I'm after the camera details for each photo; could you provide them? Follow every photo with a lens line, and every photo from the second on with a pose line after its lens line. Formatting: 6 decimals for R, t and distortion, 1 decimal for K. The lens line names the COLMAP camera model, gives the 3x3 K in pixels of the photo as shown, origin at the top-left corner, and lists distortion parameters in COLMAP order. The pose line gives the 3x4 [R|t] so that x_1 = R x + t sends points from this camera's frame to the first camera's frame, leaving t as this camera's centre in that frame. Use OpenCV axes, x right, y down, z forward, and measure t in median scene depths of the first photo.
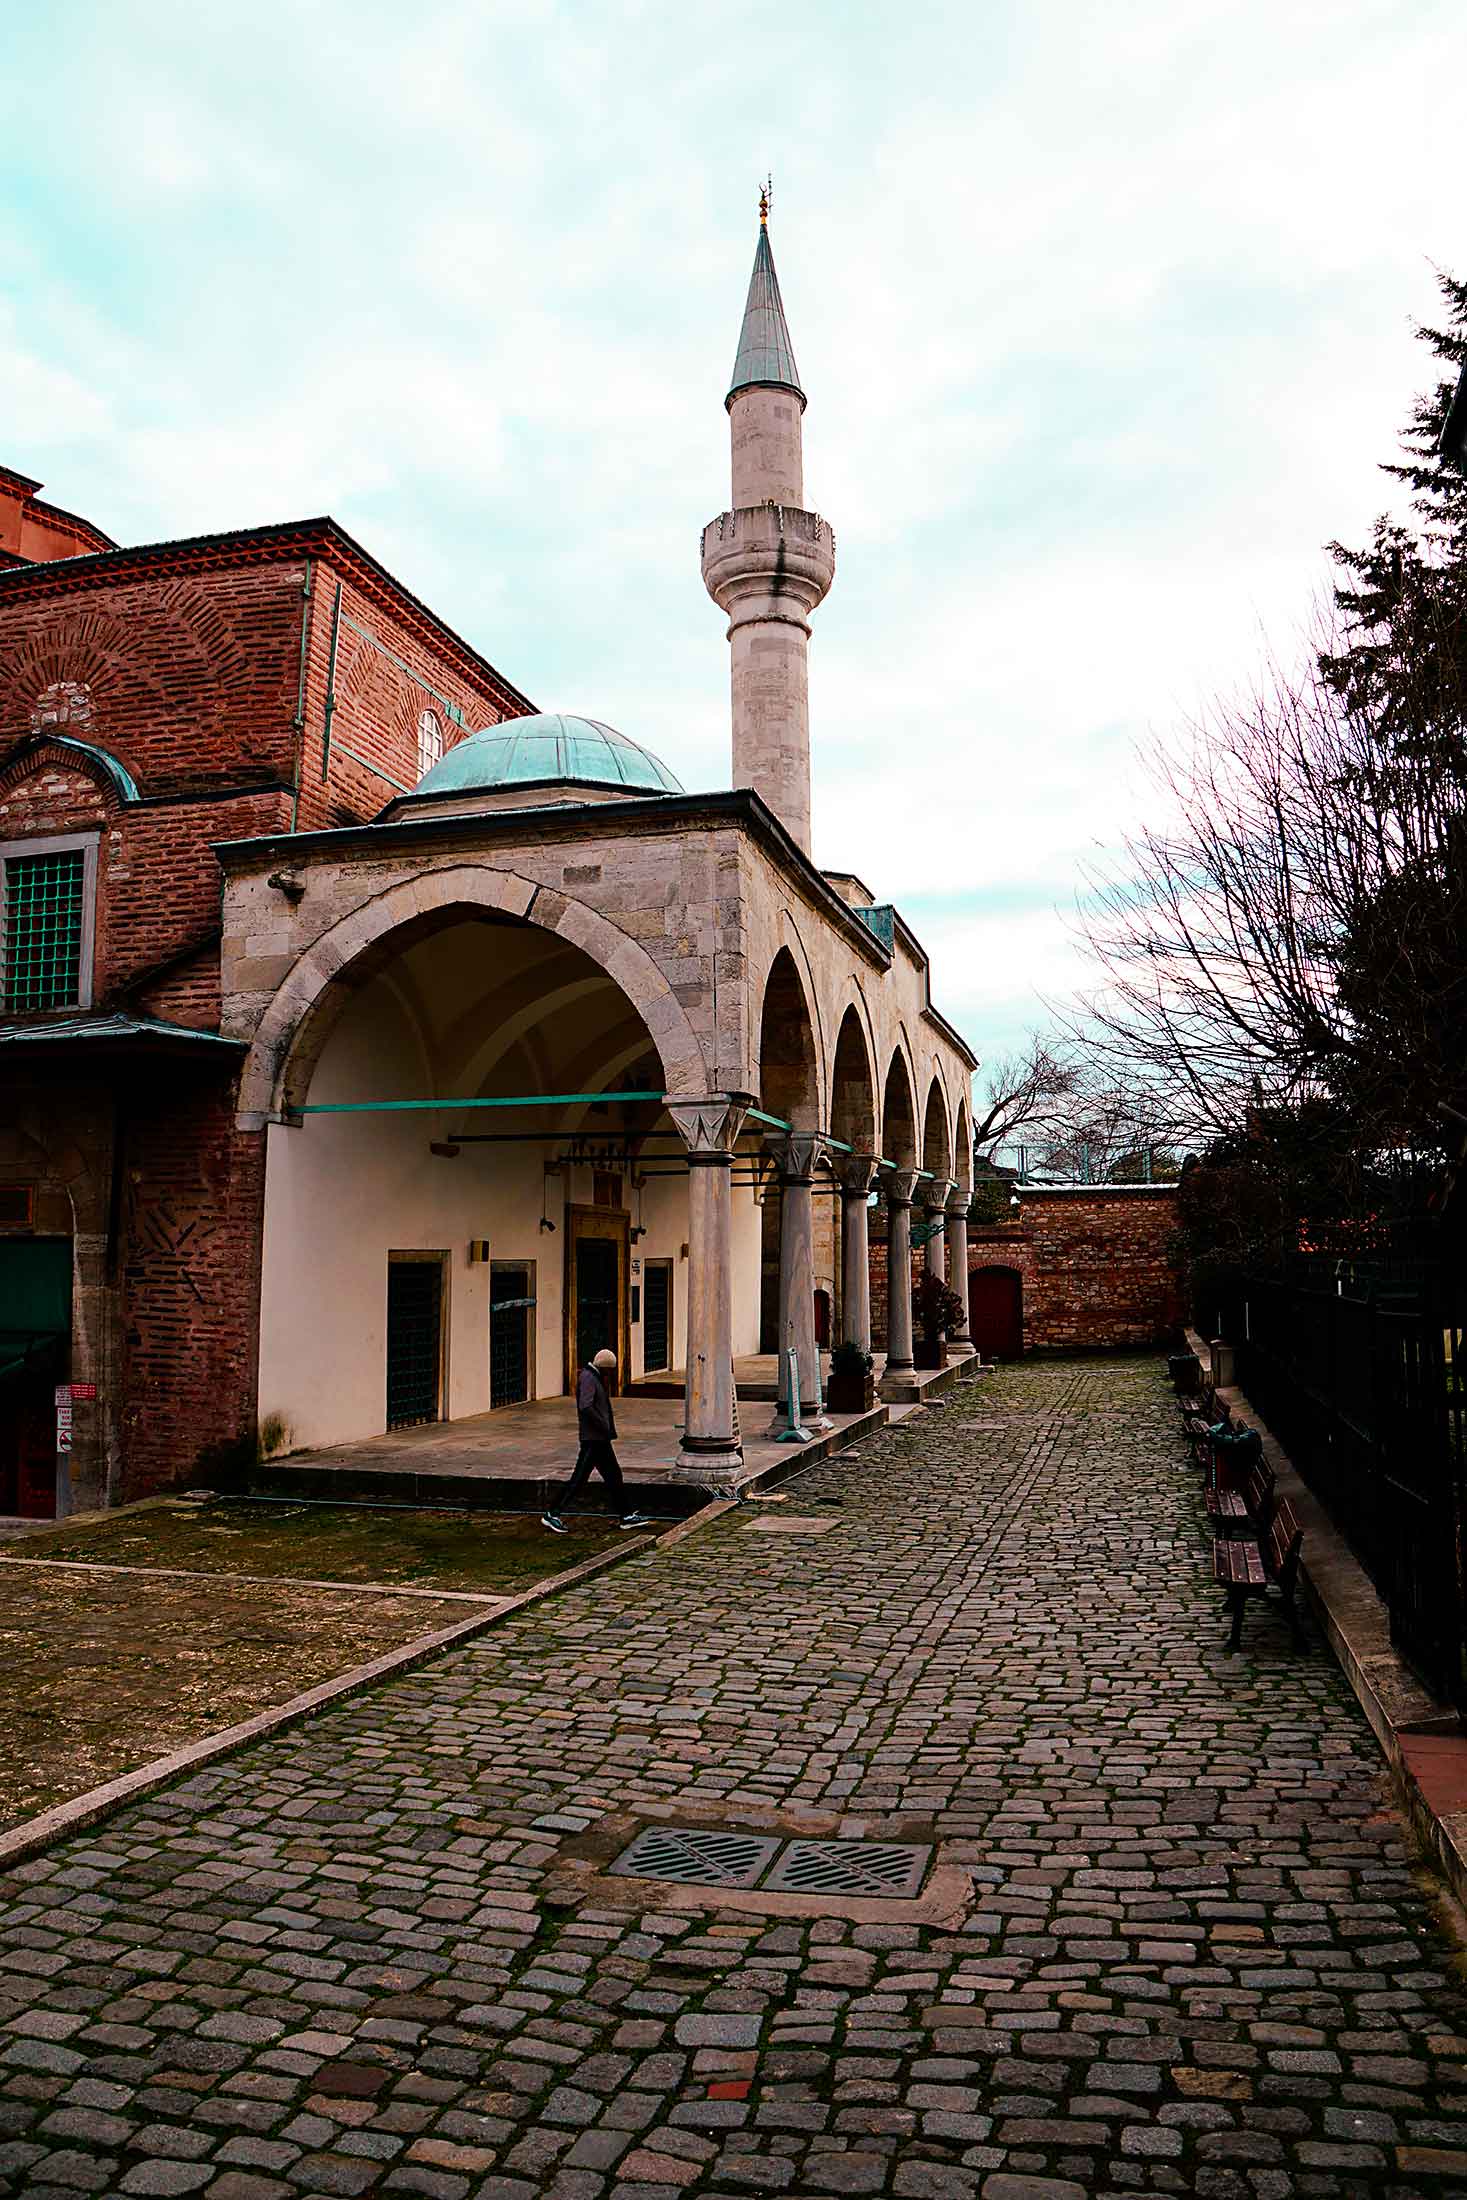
lens RADIAL K [[1583.4, 0, 733.5], [0, 1583.4, 1100.0], [0, 0, 1]] dist [-0.174882, 0.138683]
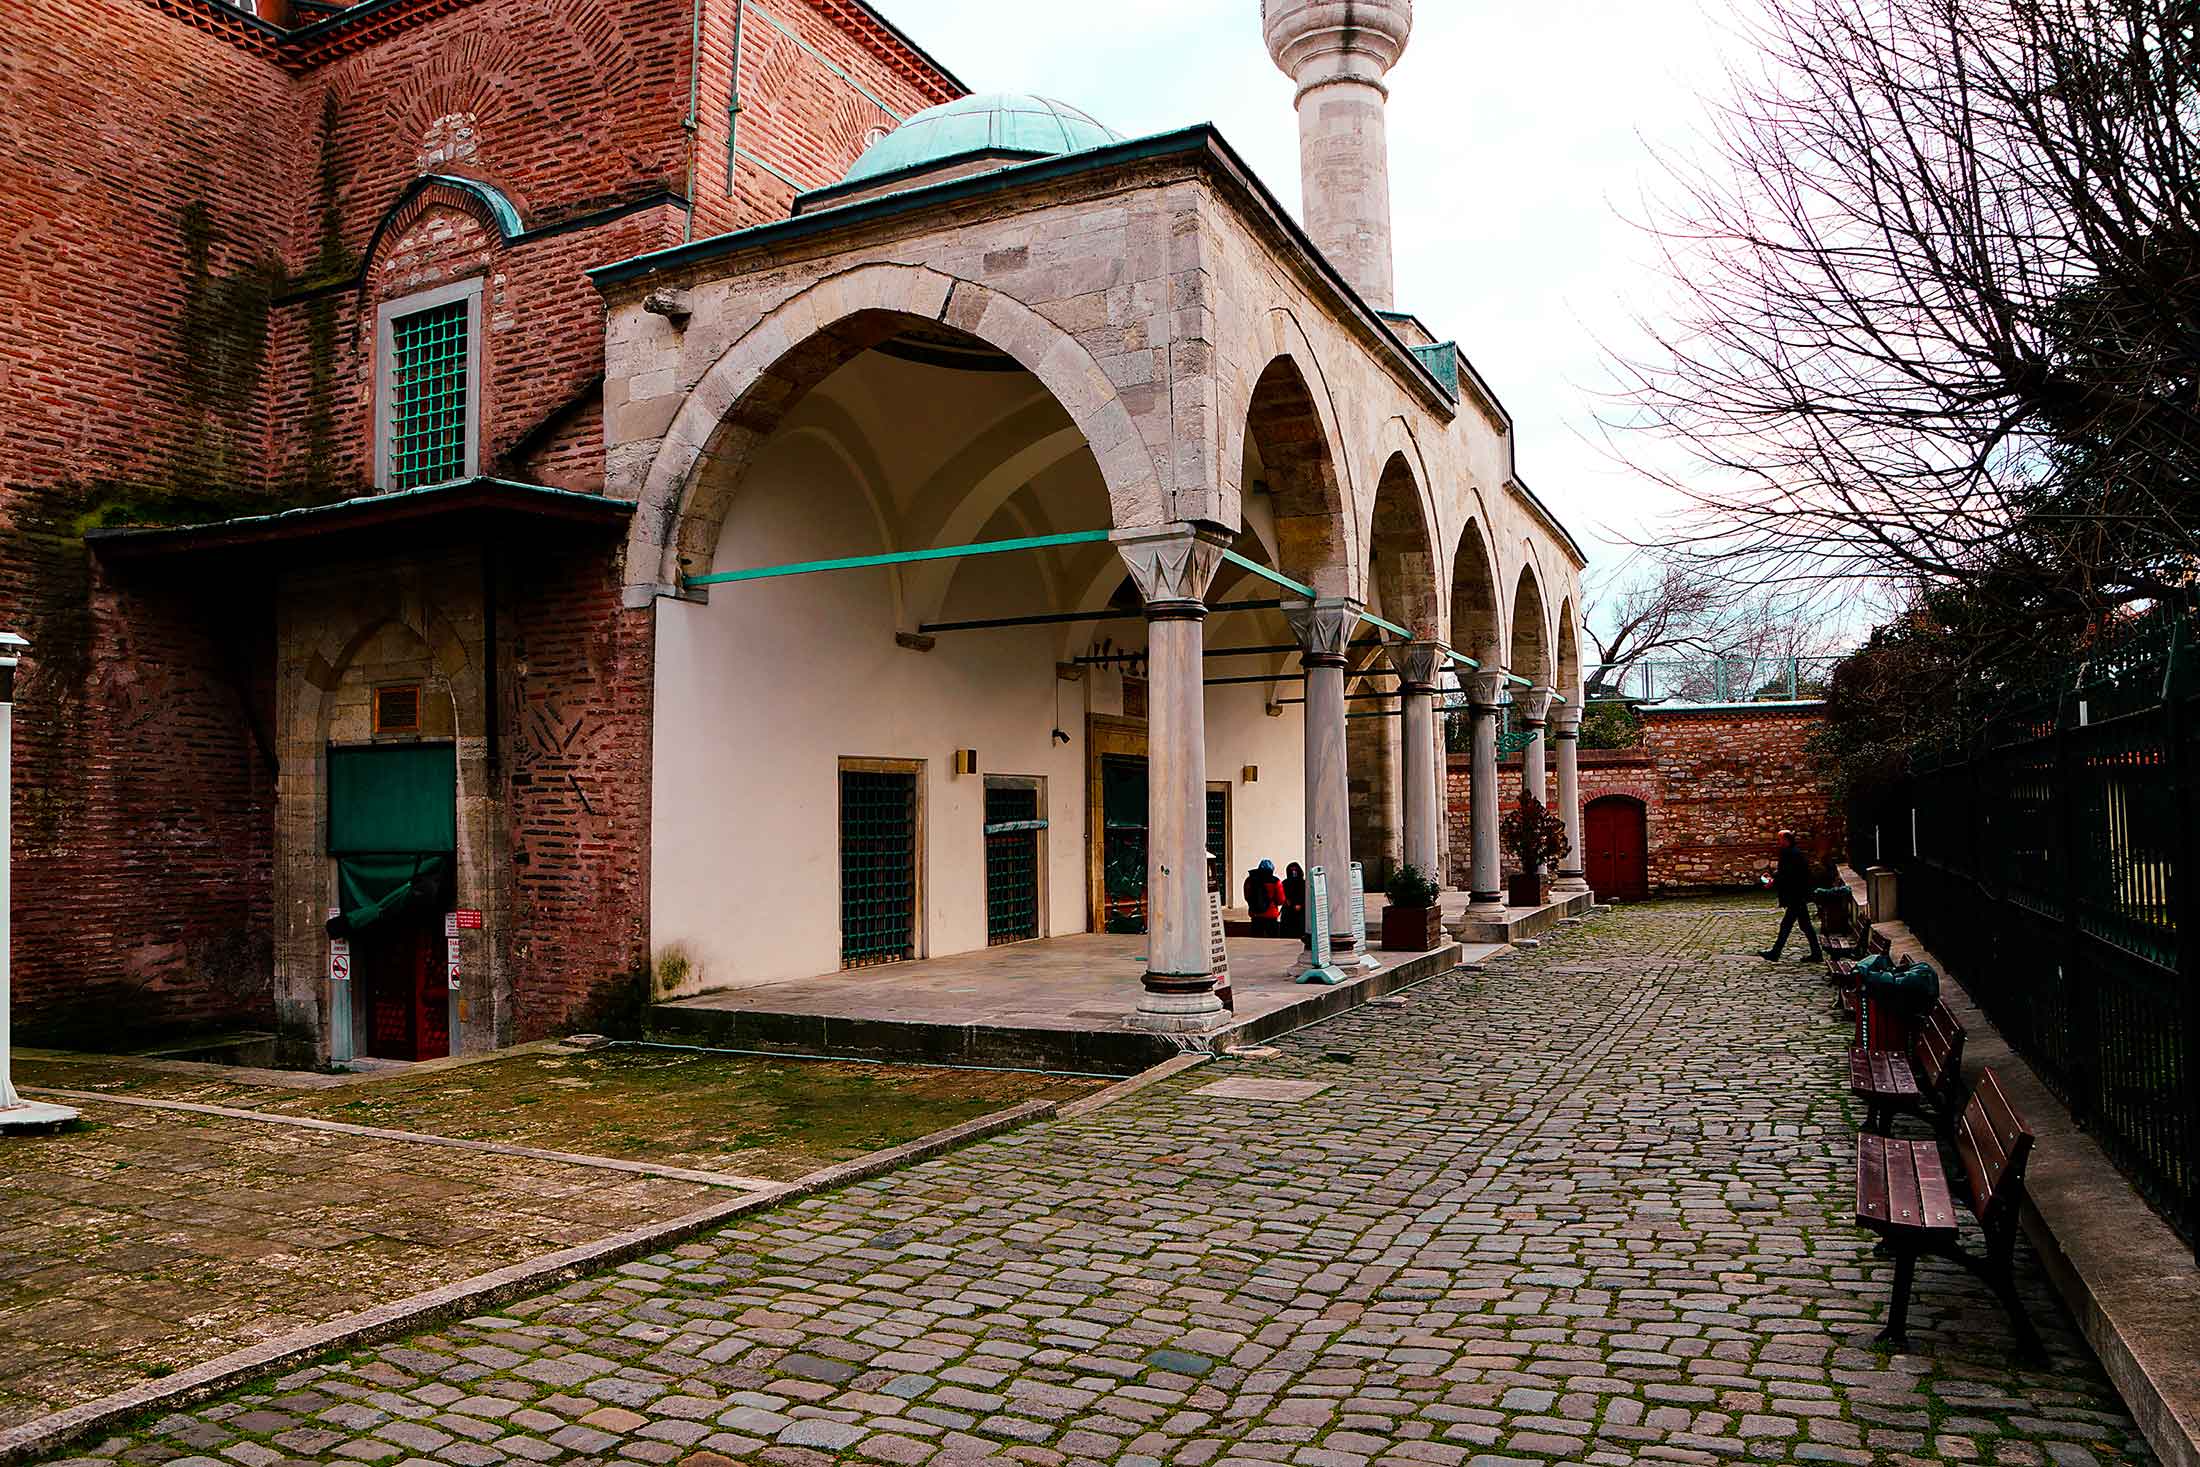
lens RADIAL K [[1583.4, 0, 1062.0], [0, 1583.4, 736.7], [0, 0, 1]] dist [-0.174882, 0.138683]
pose [[0.981547, -0.018068, -0.190363, 0.070984], [0.027935, 0.998394, 0.049280, 0.053909], [0.189167, -0.053688, 0.980476, 0.216083]]
